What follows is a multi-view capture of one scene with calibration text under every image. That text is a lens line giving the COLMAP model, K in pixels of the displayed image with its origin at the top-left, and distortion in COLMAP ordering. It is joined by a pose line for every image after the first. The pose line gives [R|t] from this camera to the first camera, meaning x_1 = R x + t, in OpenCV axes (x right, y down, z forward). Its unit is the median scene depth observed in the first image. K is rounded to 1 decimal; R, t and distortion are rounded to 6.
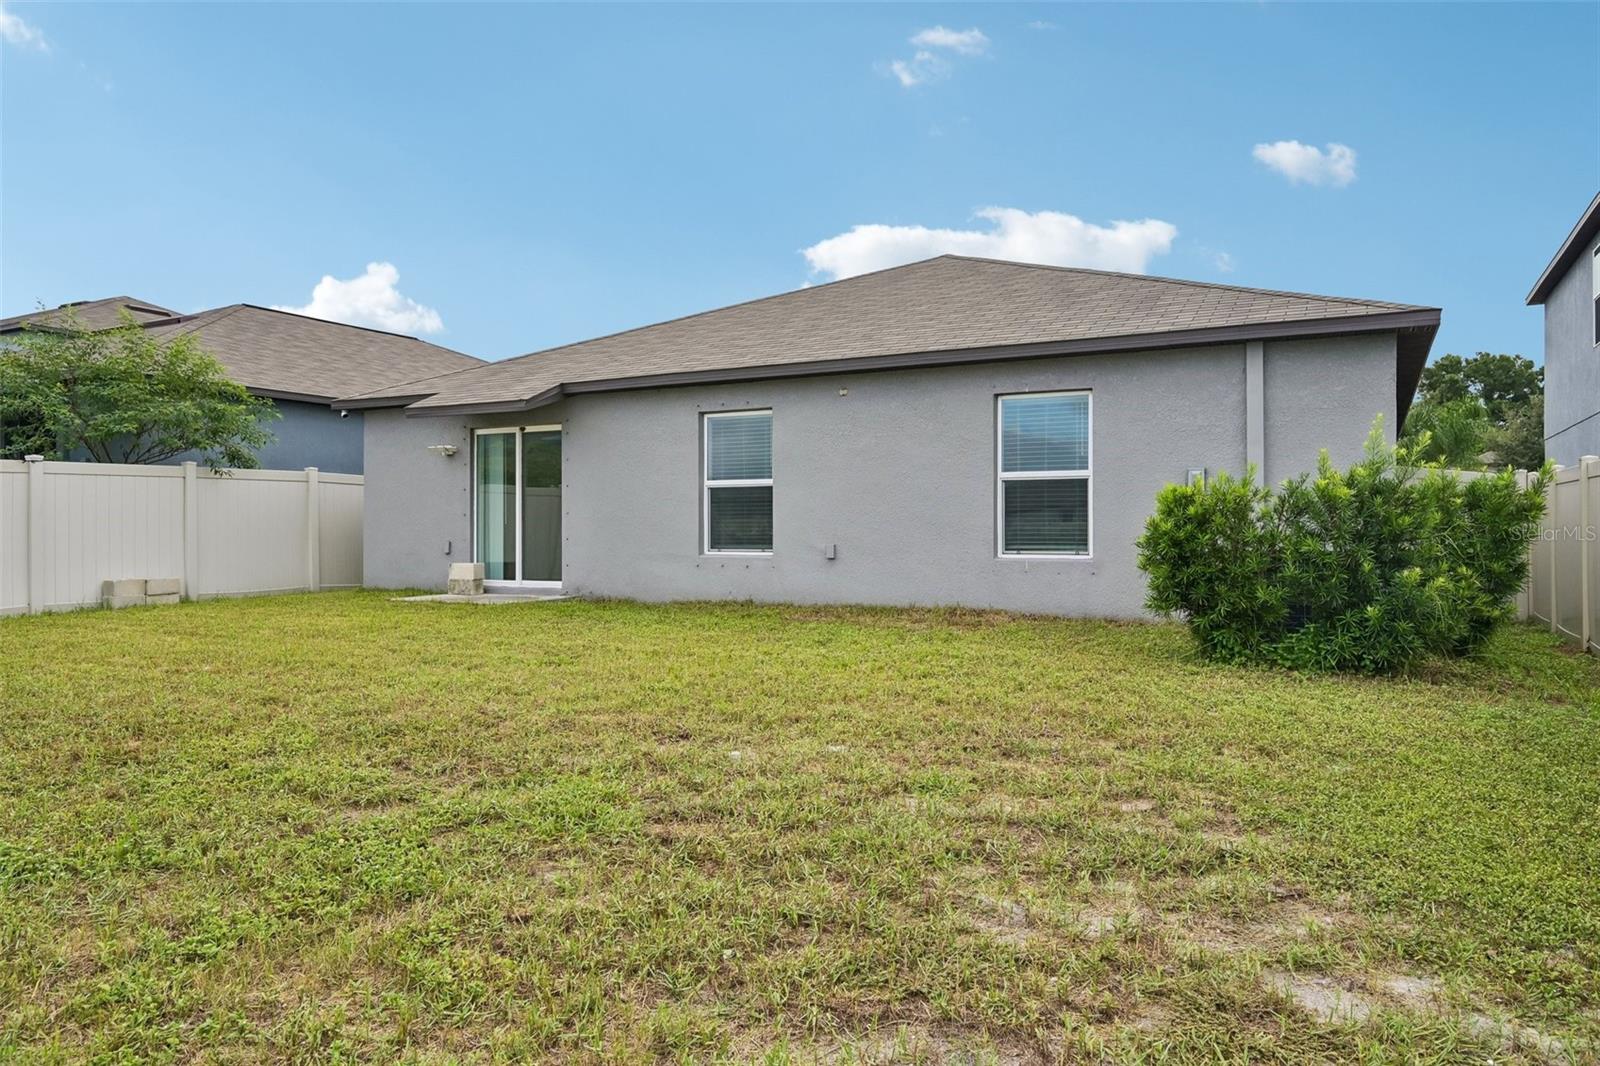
lens RADIAL K [[1046.3, 0, 802.7], [0, 1046.3, 524.3], [0, 0, 1]] dist [-0.005720, -0.006754]
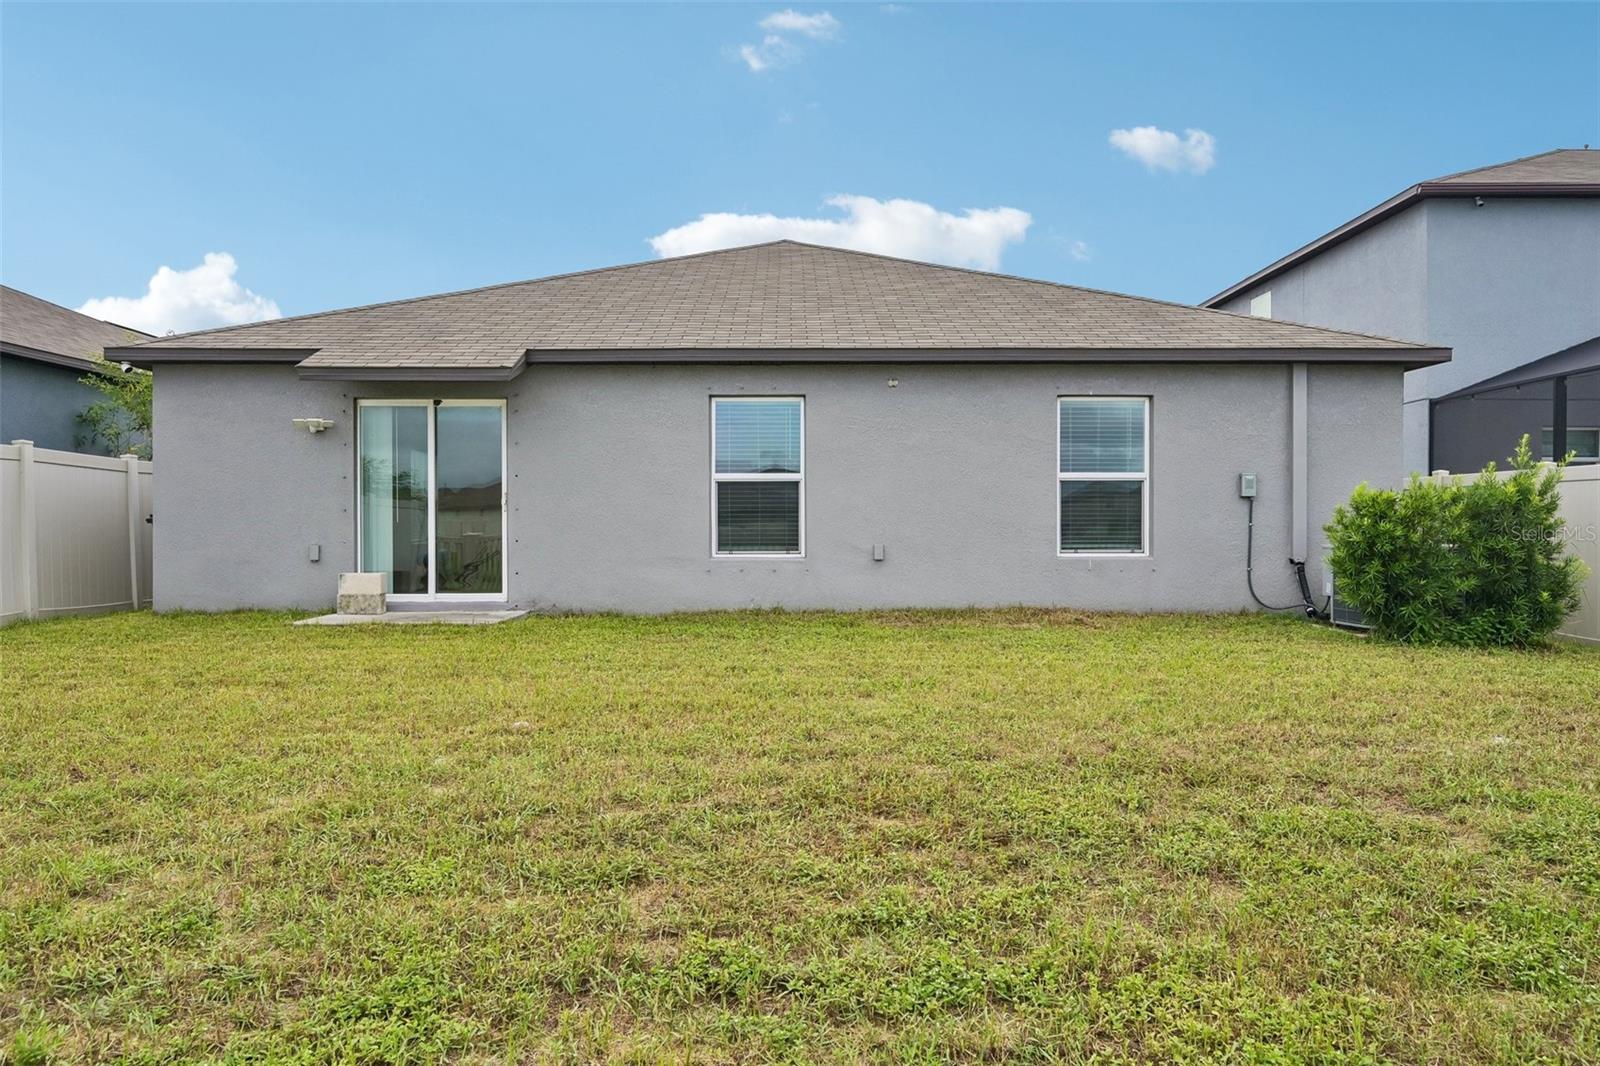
lens RADIAL K [[1012.7, 0, 799.2], [0, 1012.7, 539.1], [0, 0, 1]] dist [-0.009965, -0.000407]
pose [[0.885061, -0.004863, 0.465450, -0.425430], [-0.001625, 0.999907, 0.013537, 0.001701], [-0.465473, -0.012737, 0.884971, 0.213132]]
